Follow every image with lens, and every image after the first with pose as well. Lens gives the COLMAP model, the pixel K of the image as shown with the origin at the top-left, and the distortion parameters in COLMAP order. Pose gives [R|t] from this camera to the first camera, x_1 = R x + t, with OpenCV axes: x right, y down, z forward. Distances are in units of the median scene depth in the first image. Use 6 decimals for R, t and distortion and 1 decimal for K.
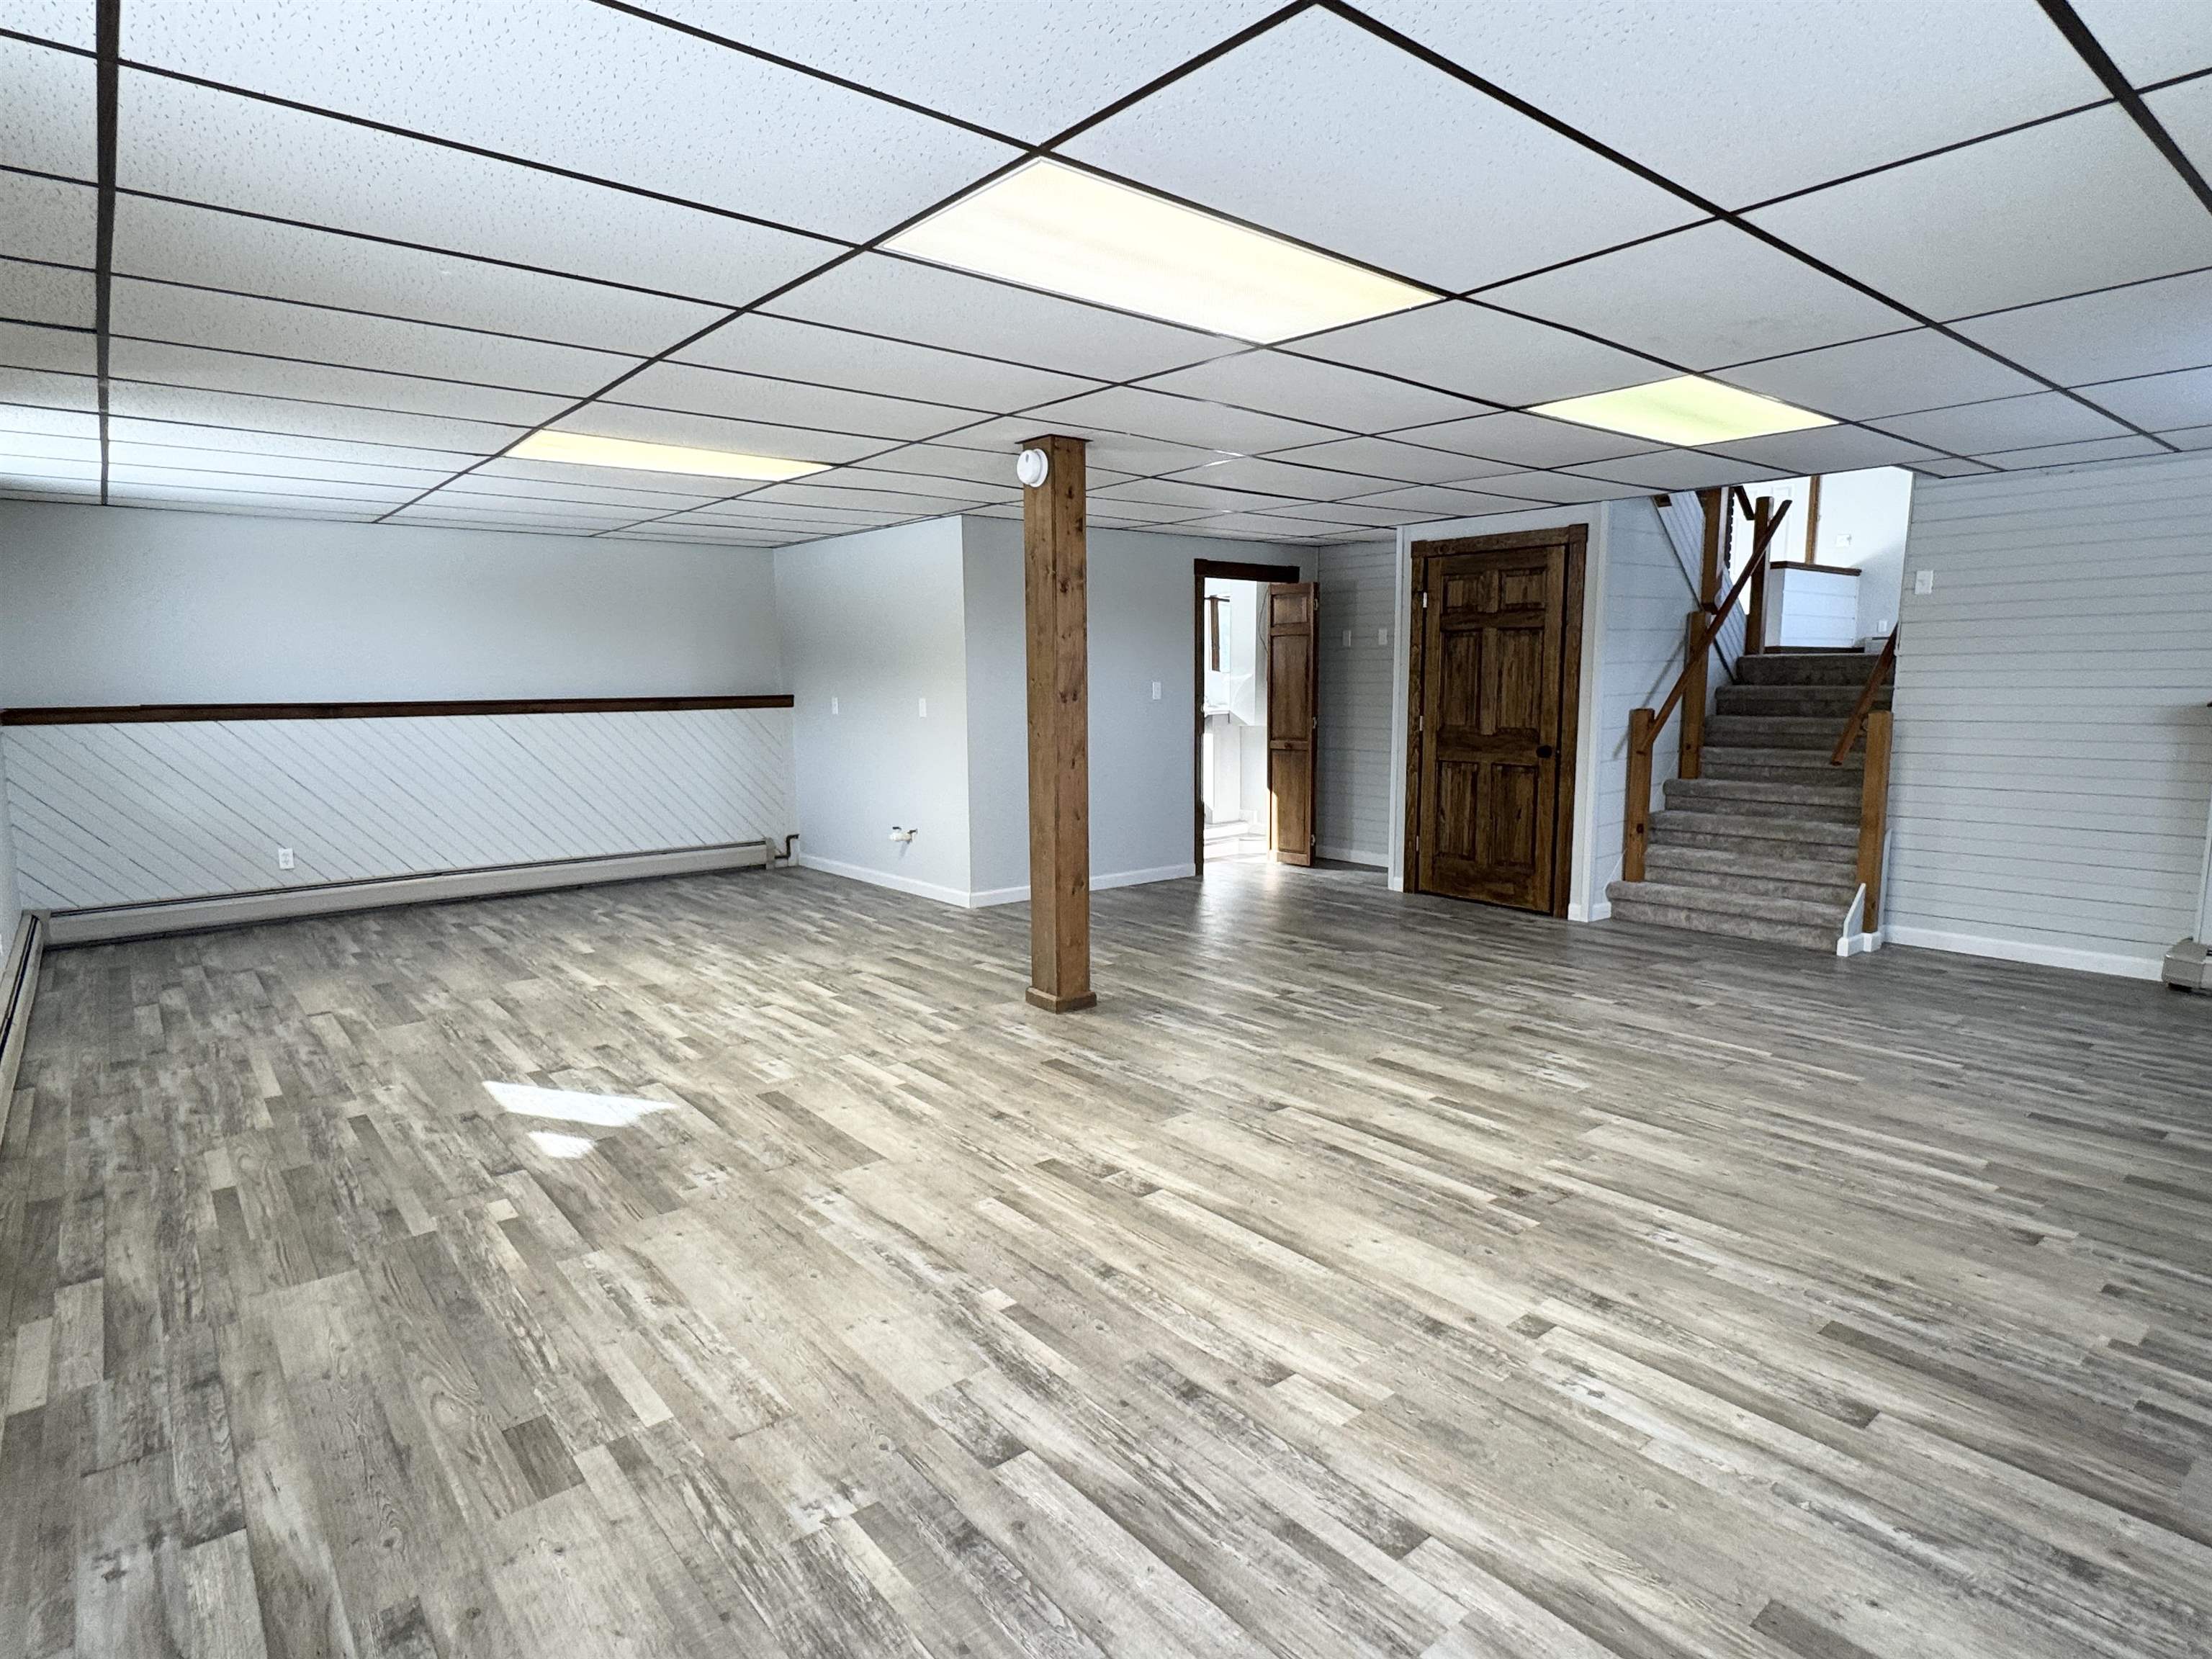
lens RADIAL K [[1199.4, 0, 1106.7], [0, 1199.4, 838.7], [0, 0, 1]] dist [-0.003792, 0.001147]
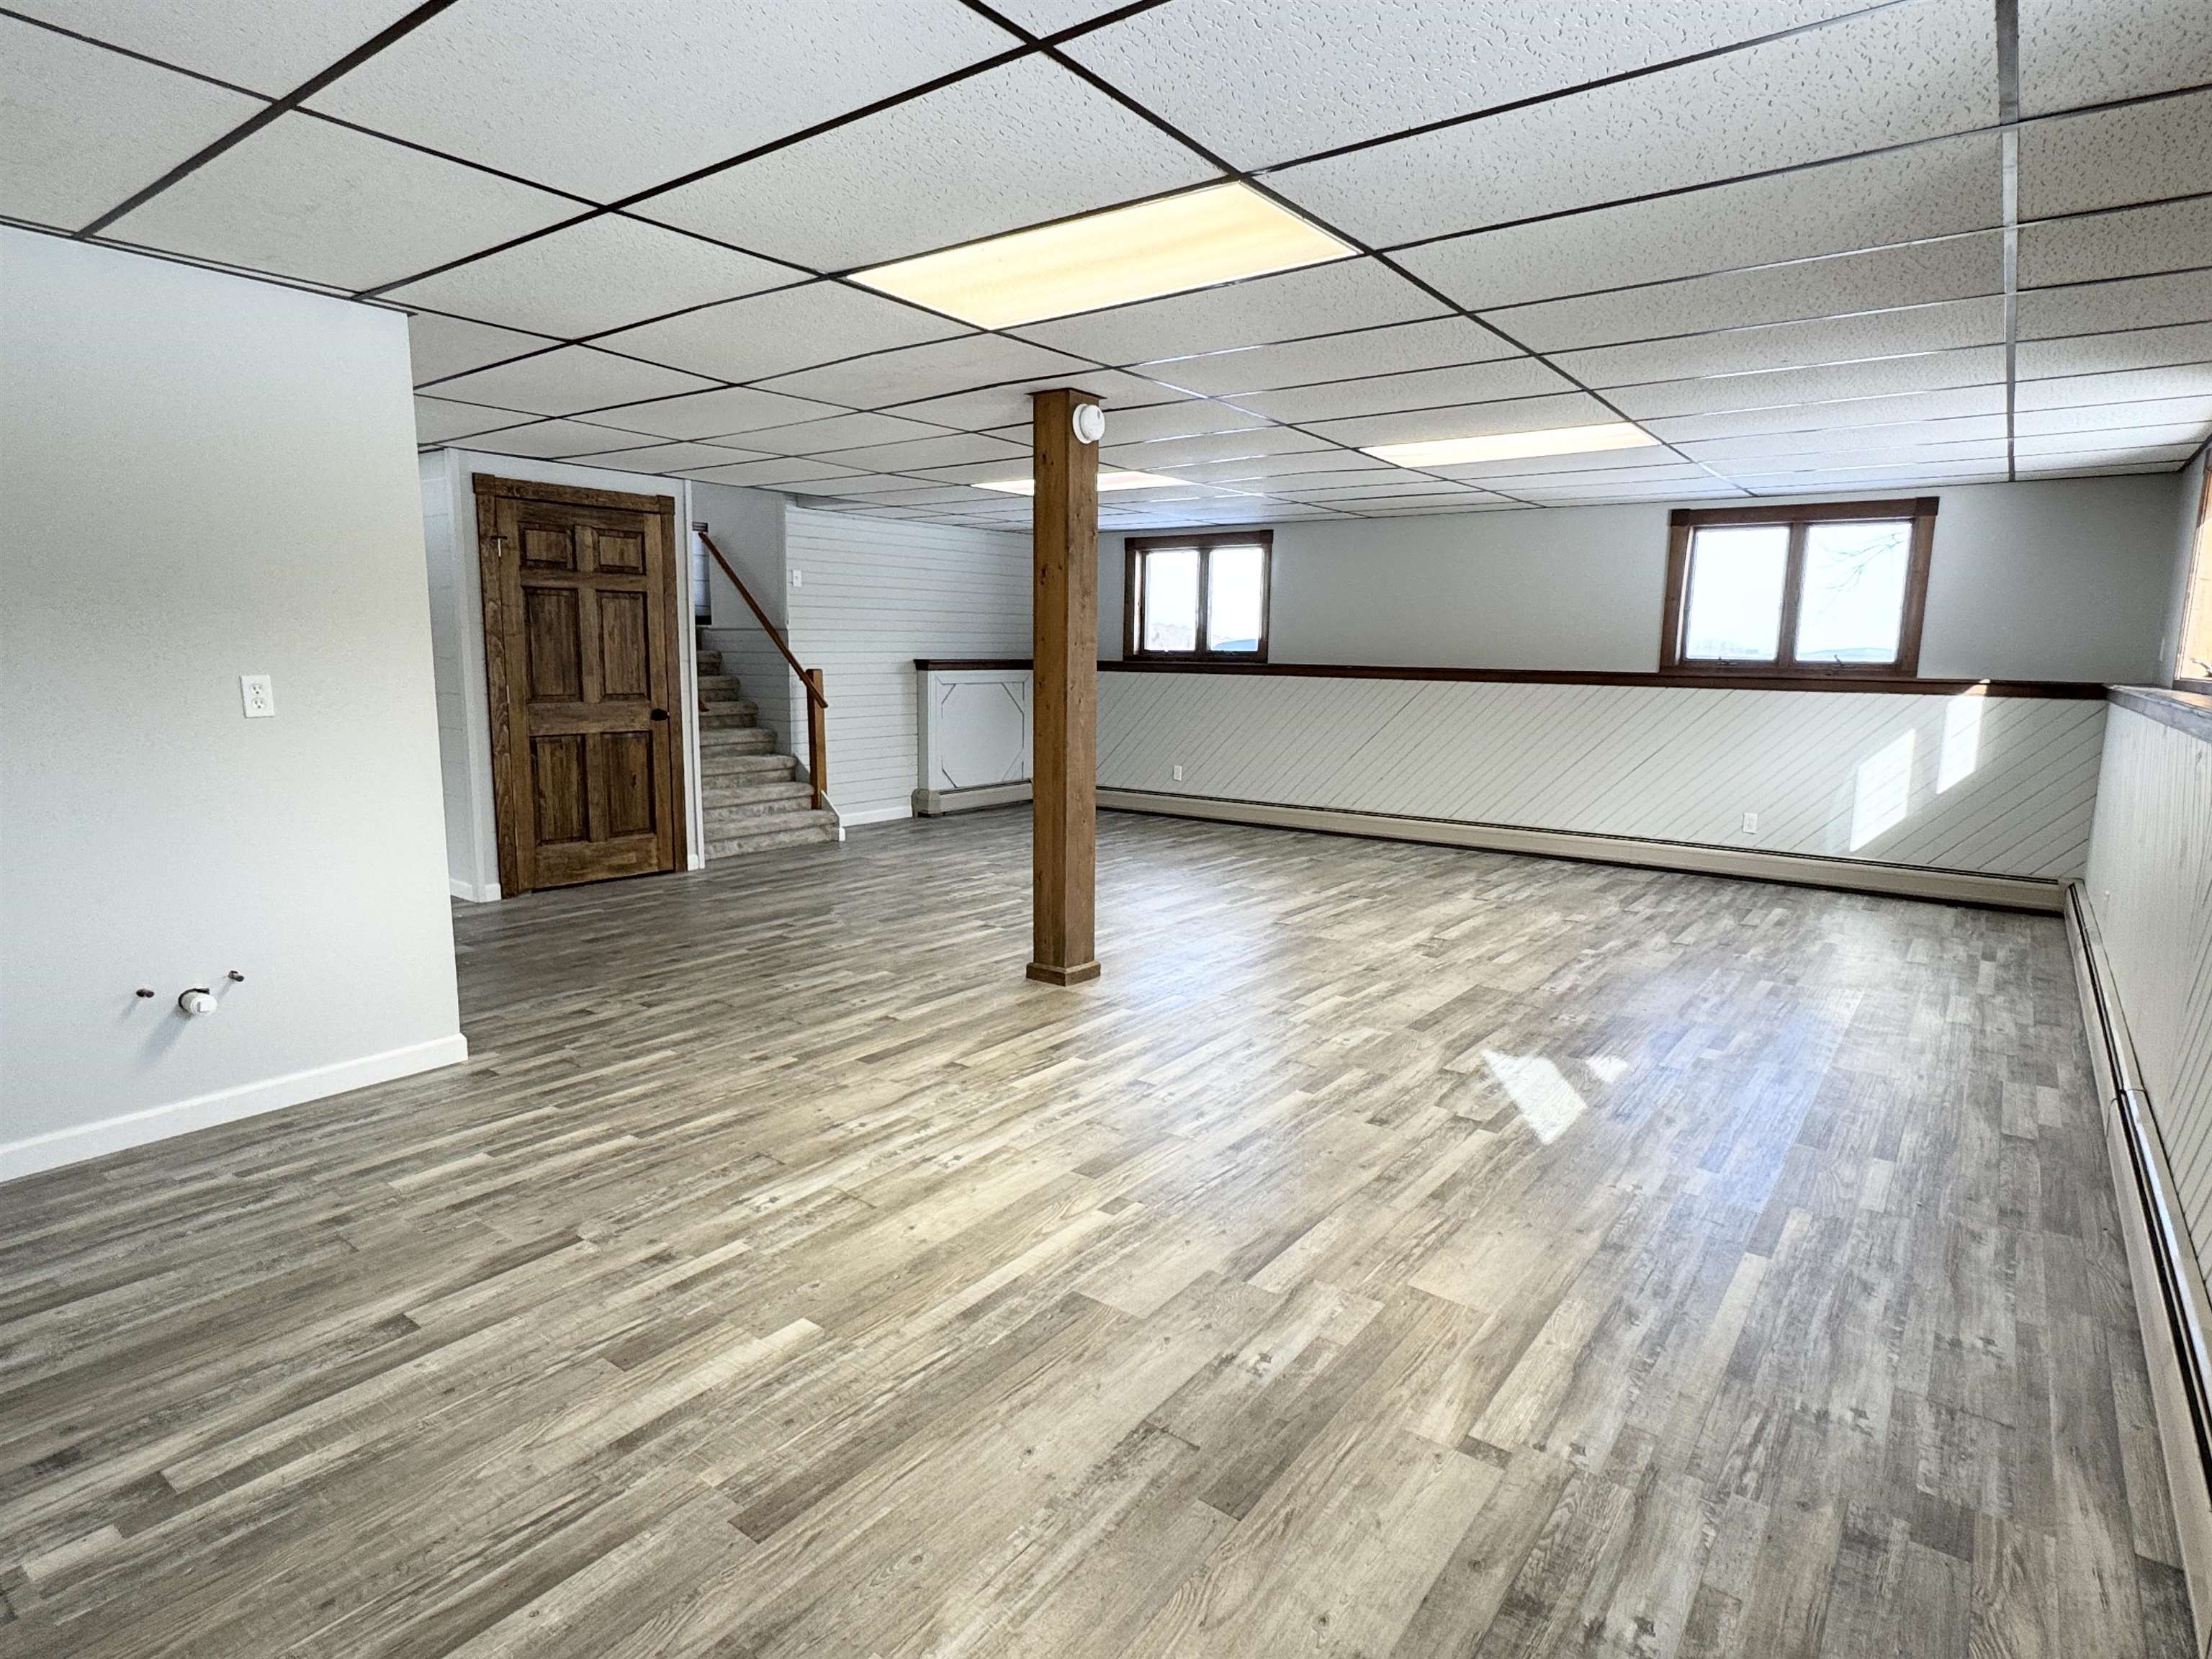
lens RADIAL K [[1199.4, 0, 1106.7], [0, 1199.4, 838.7], [0, 0, 1]] dist [-0.003792, 0.001147]
pose [[-0.231291, -0.149278, 0.961364, -1.059141], [0.121546, 0.975982, 0.180790, -0.158266], [-0.965262, 0.158665, -0.207592, 1.258289]]
